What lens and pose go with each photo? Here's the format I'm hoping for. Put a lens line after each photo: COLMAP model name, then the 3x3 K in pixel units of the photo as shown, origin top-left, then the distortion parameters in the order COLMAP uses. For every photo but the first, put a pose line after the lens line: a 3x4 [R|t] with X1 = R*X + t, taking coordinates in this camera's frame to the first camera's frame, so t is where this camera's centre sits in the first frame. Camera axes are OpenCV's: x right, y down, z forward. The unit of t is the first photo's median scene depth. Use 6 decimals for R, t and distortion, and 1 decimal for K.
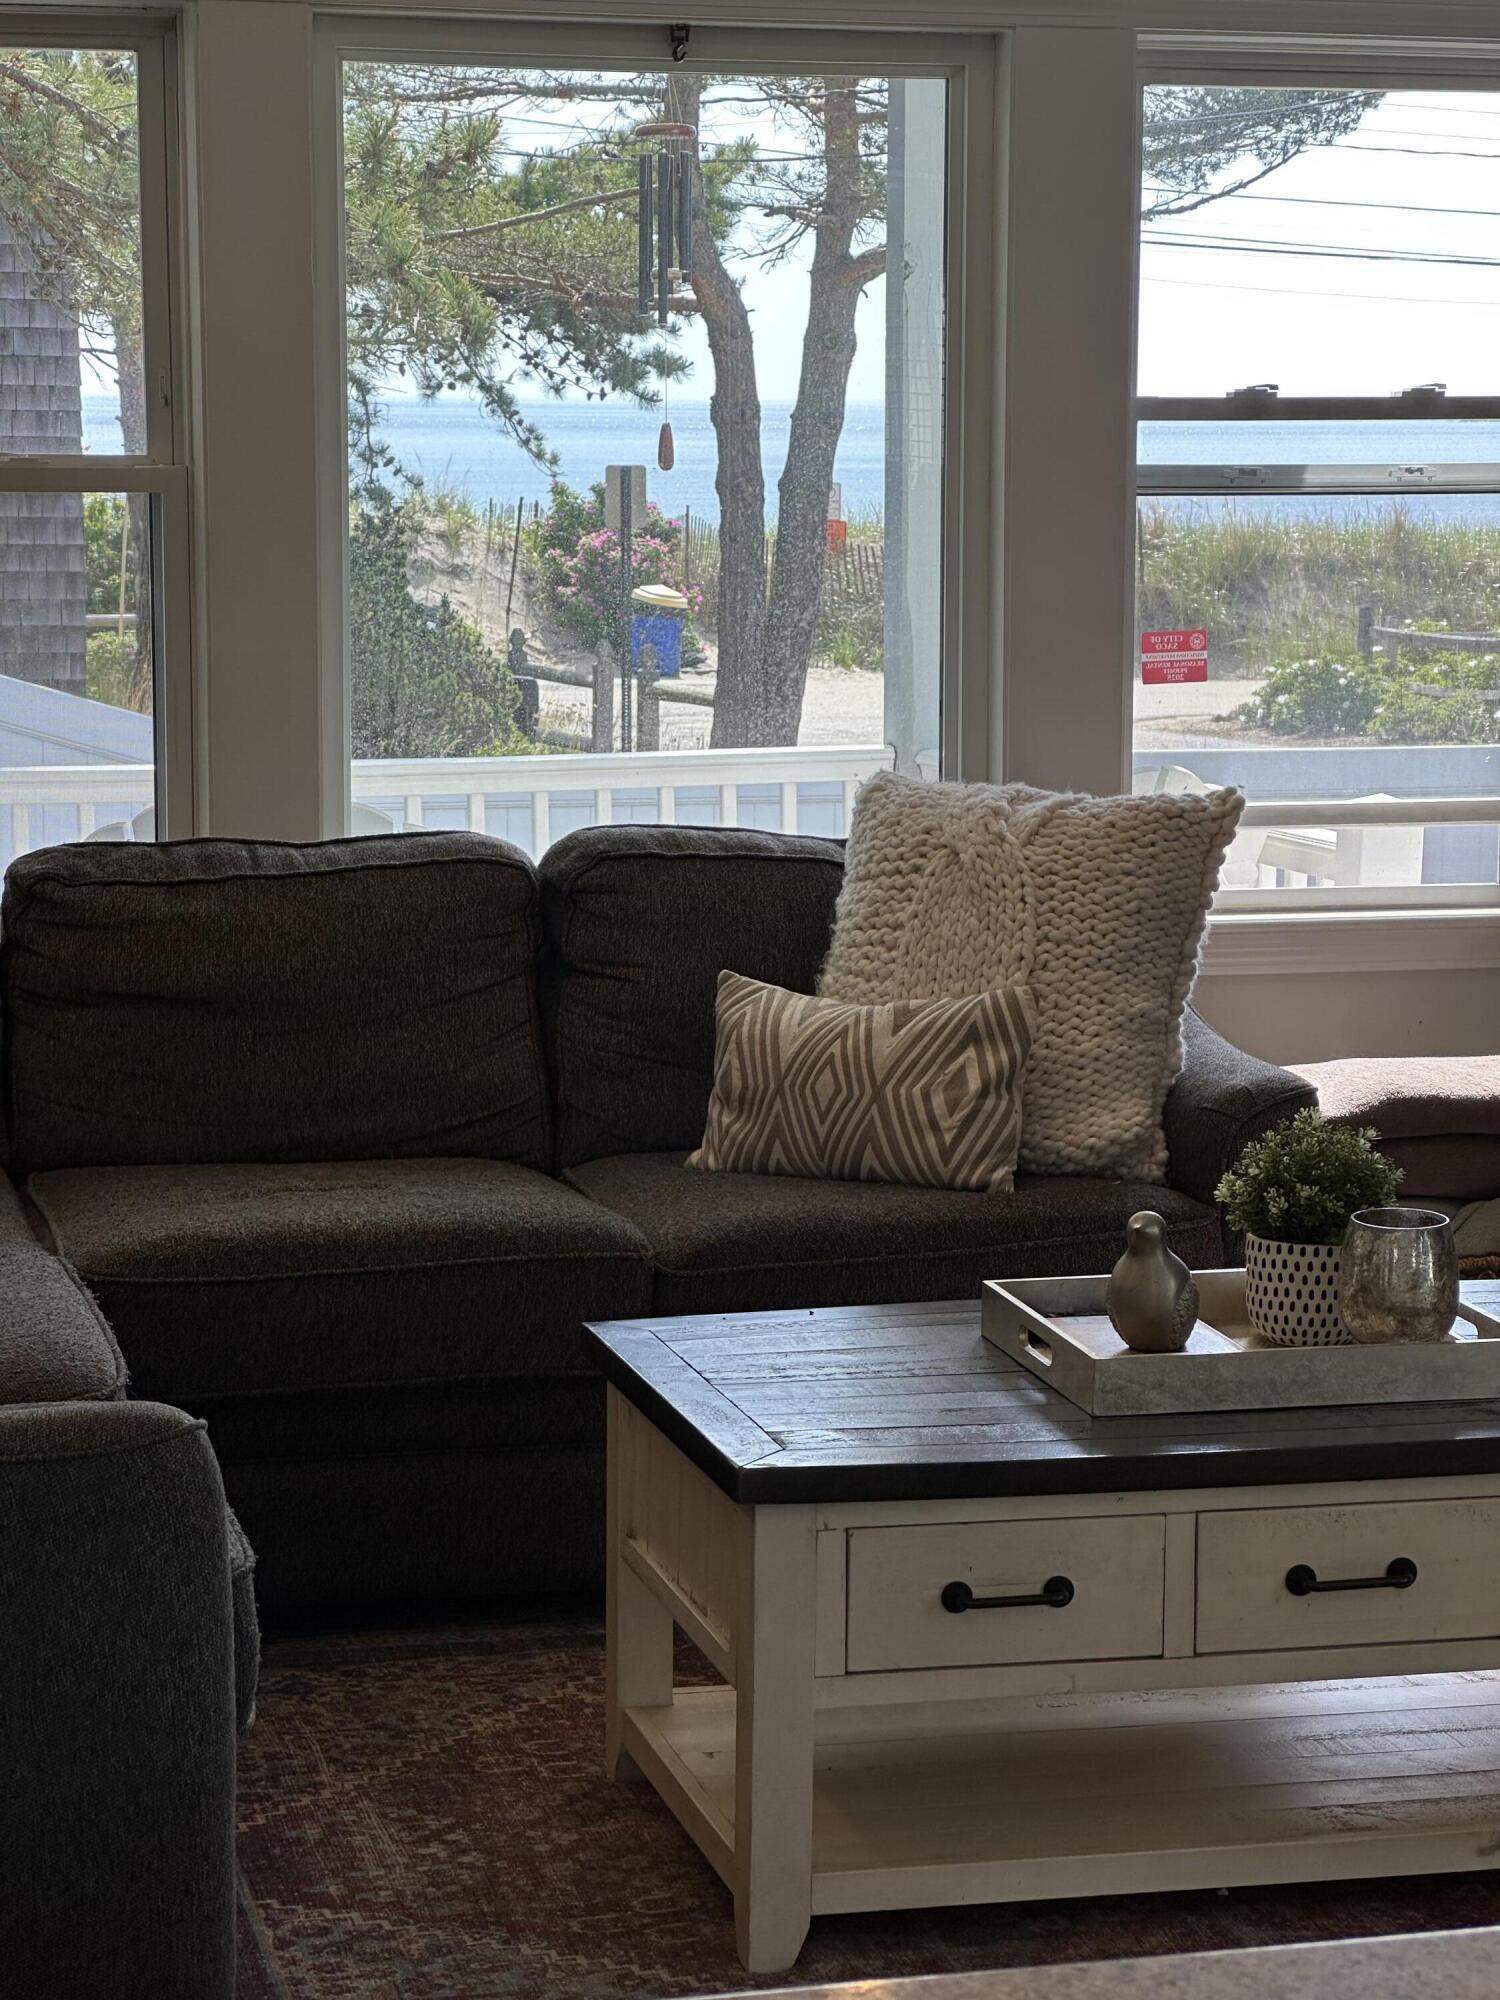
lens RADIAL K [[4415.8, 0, 750.0], [0, 4415.8, 1000.0], [0, 0, 1]] dist [-0.053547, 3.363223]
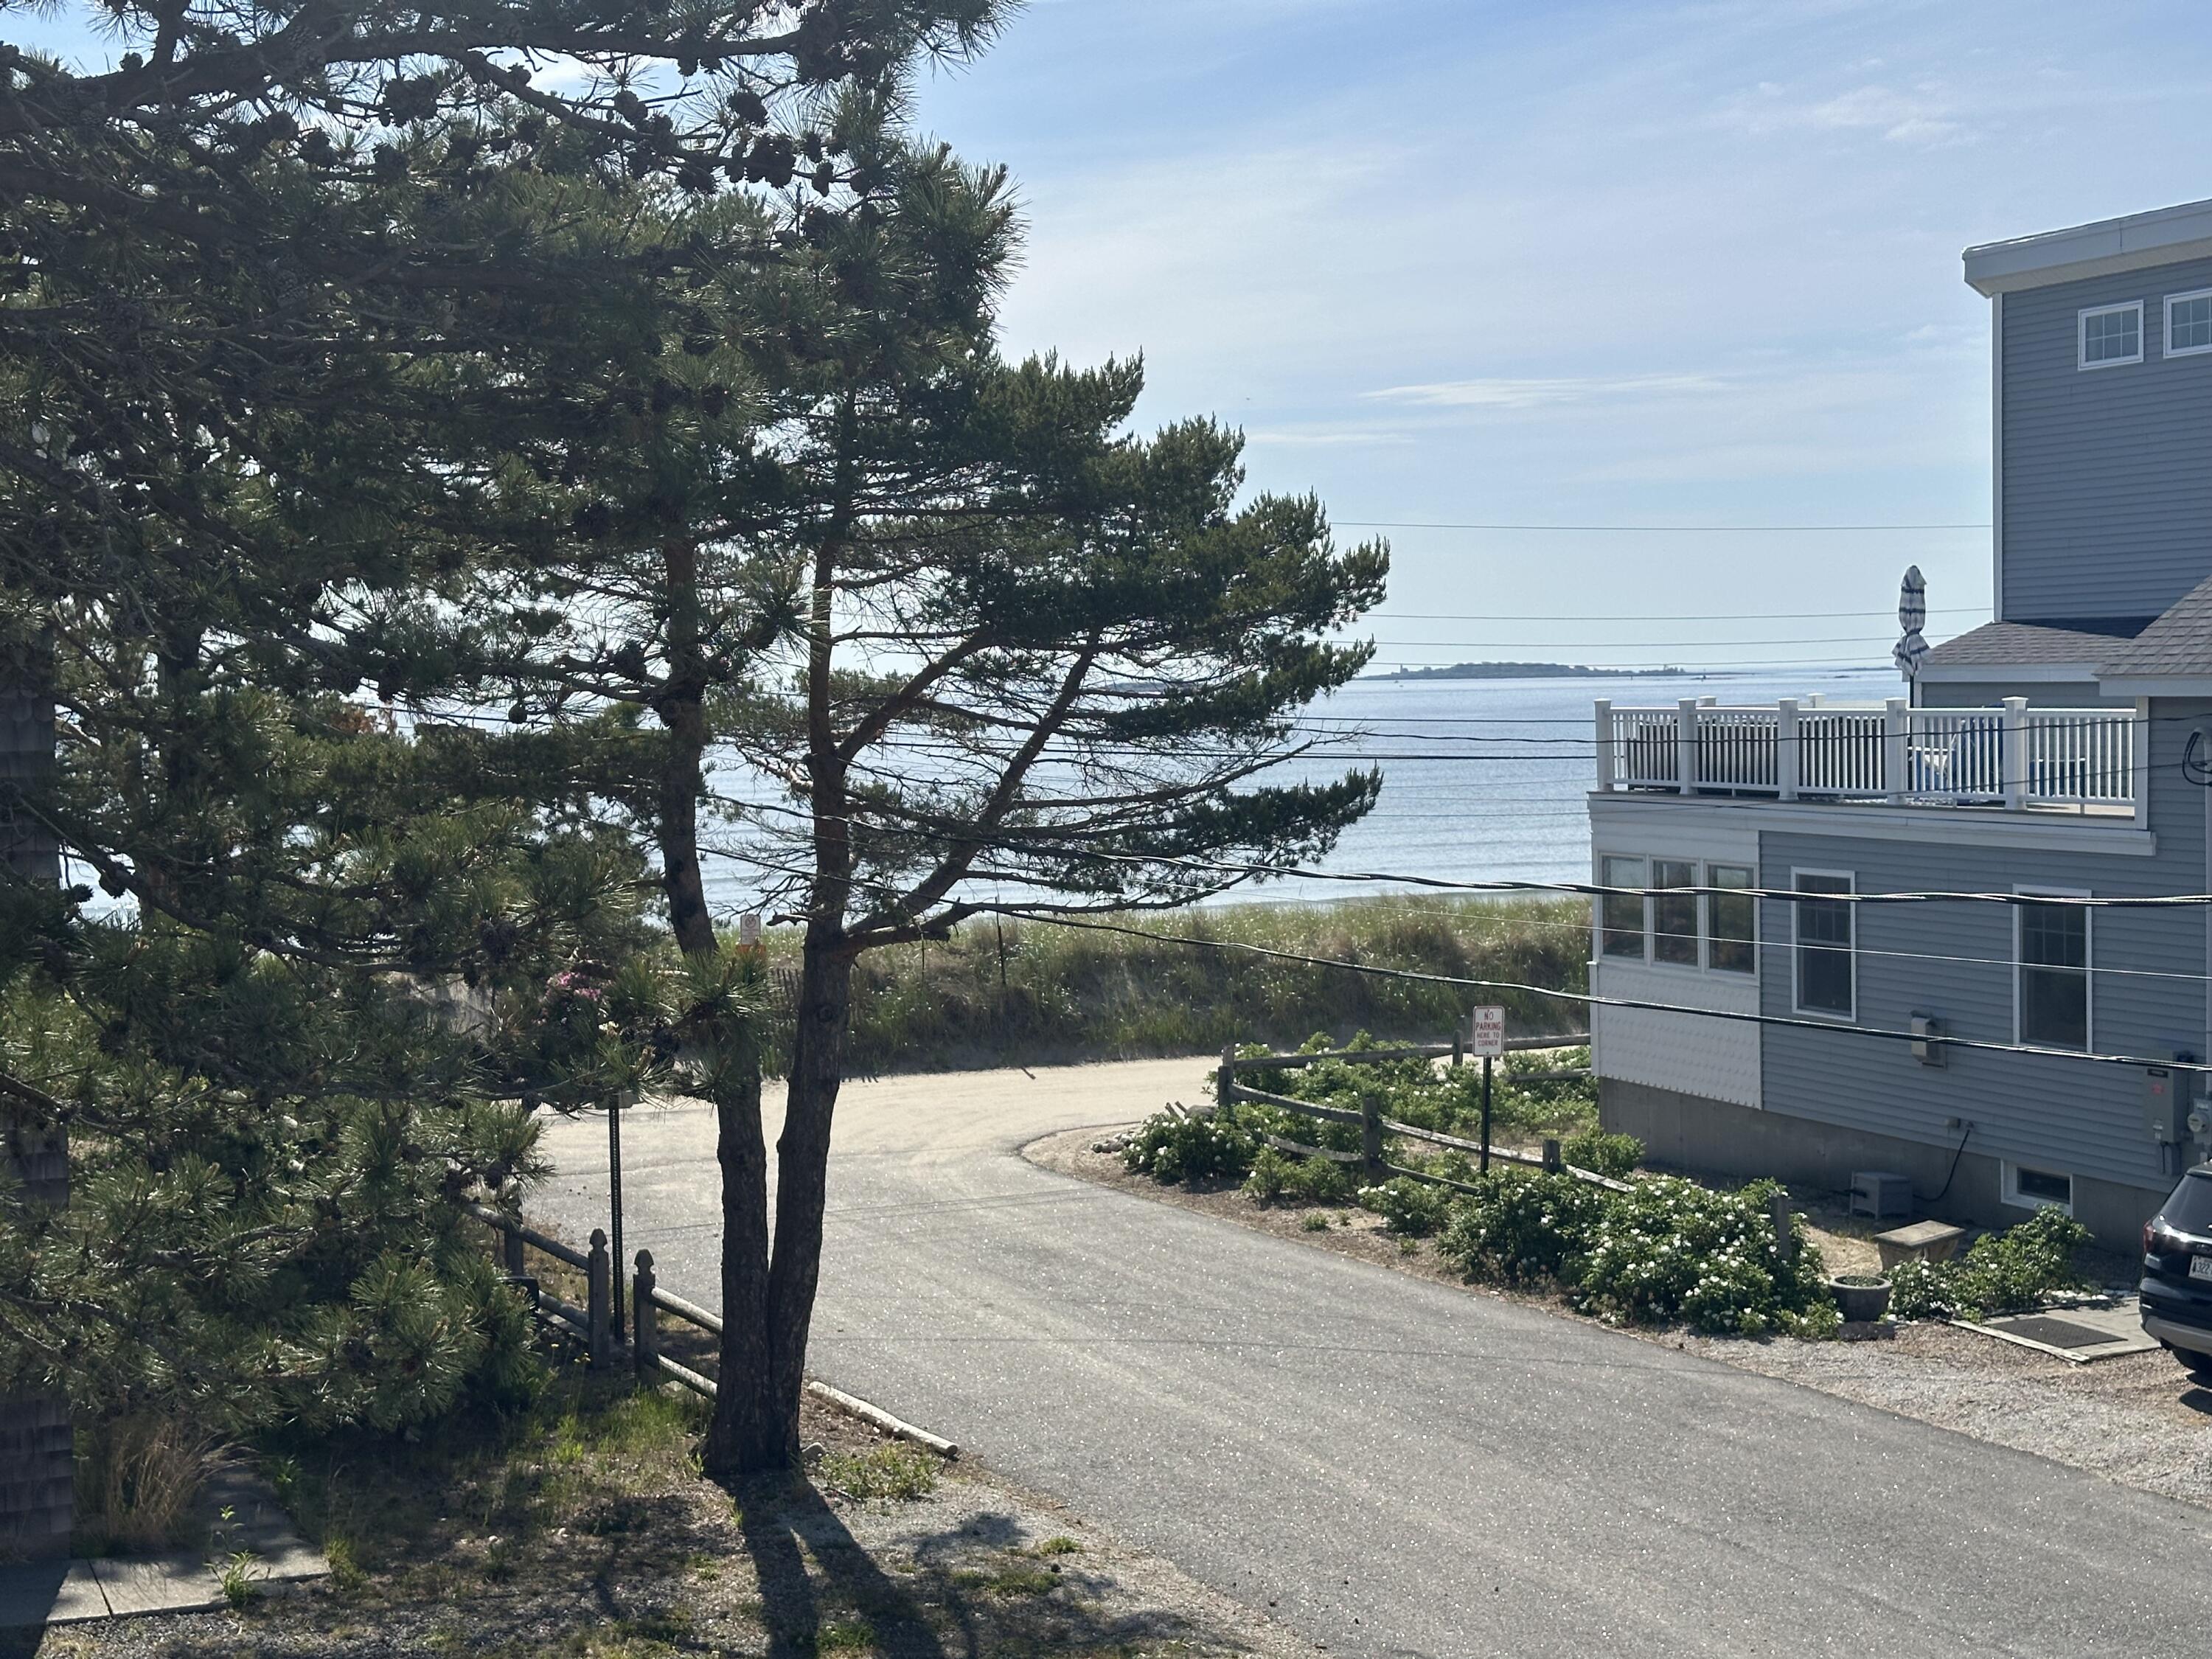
lens RADIAL K [[3058.9, 0, 1106.0], [0, 3058.9, 829.5], [0, 0, 1]] dist [0.202251, 0.037139]
pose [[0.988033, -0.030040, 0.151289, -0.116935], [0.042883, 0.995680, -0.082357, -0.612084], [-0.148161, 0.087859, 0.985053, 1.276481]]
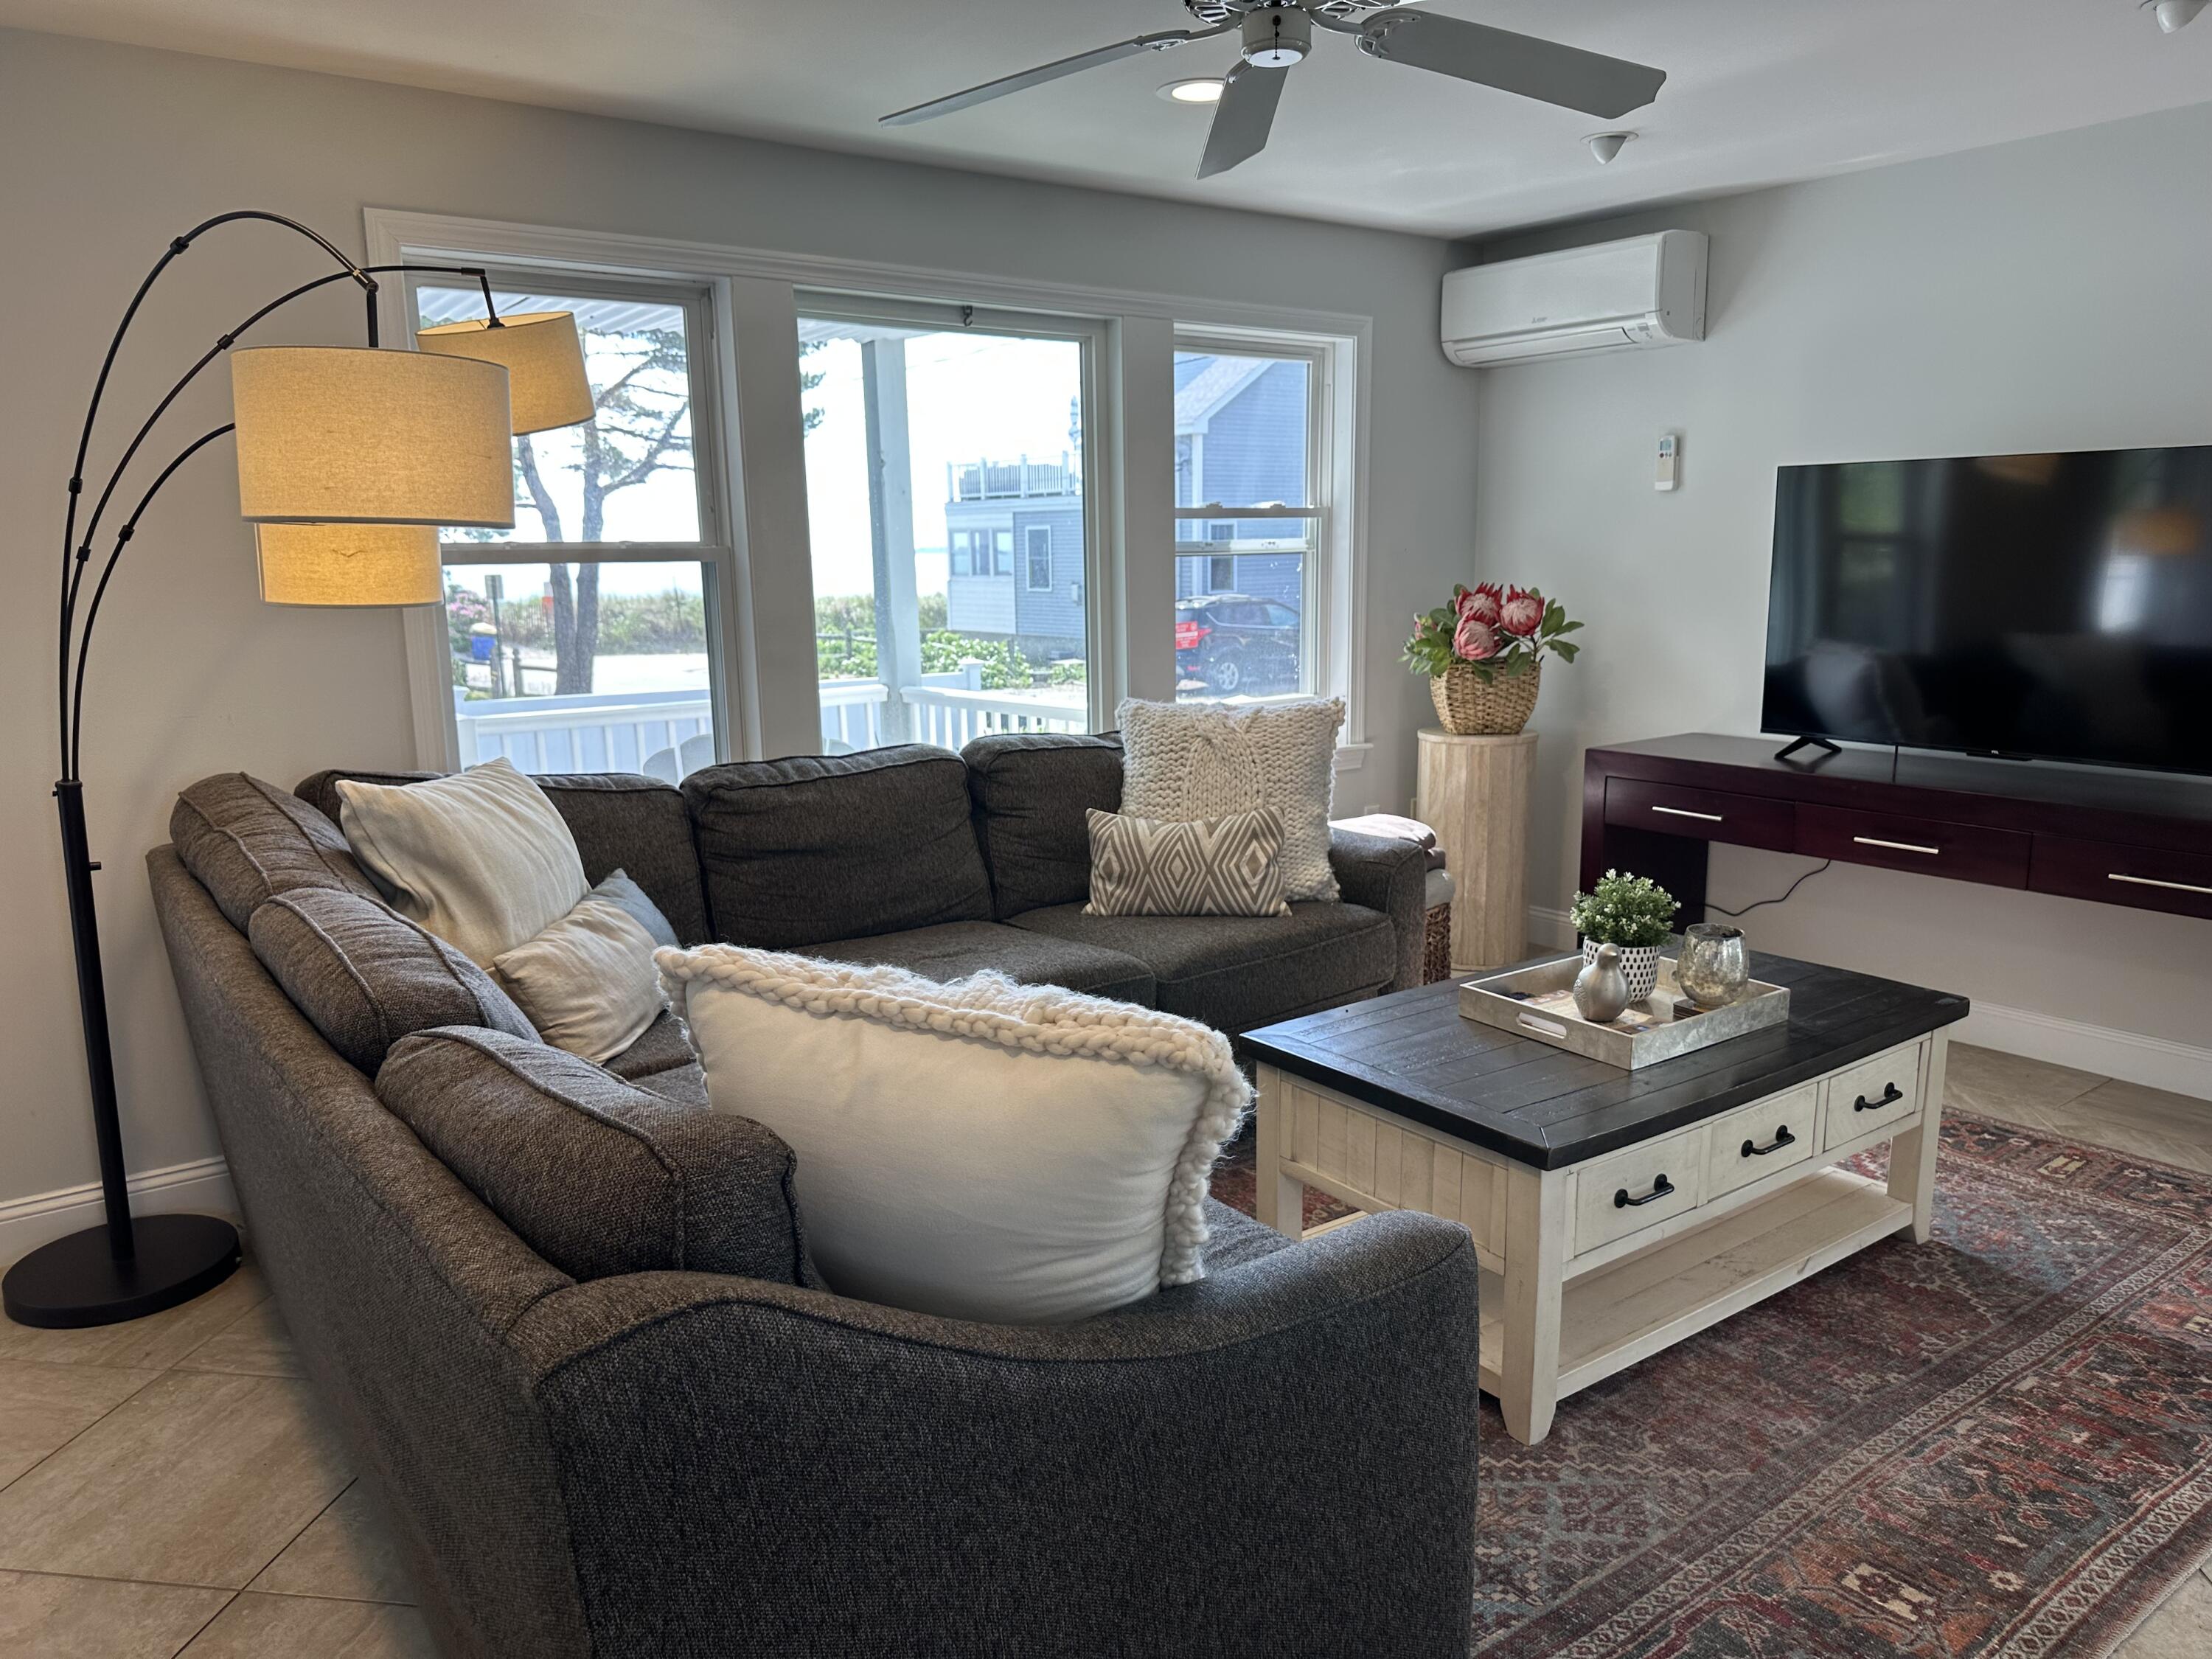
lens RADIAL K [[1536.8, 0, 1106.0], [0, 1536.8, 829.5], [0, 0, 1]] dist [0.101790, -0.002826]
pose [[0.926805, -0.085076, 0.365779, -0.236165], [0.069030, 0.995999, 0.056749, -0.034057], [-0.369143, -0.027345, 0.928970, 0.377369]]
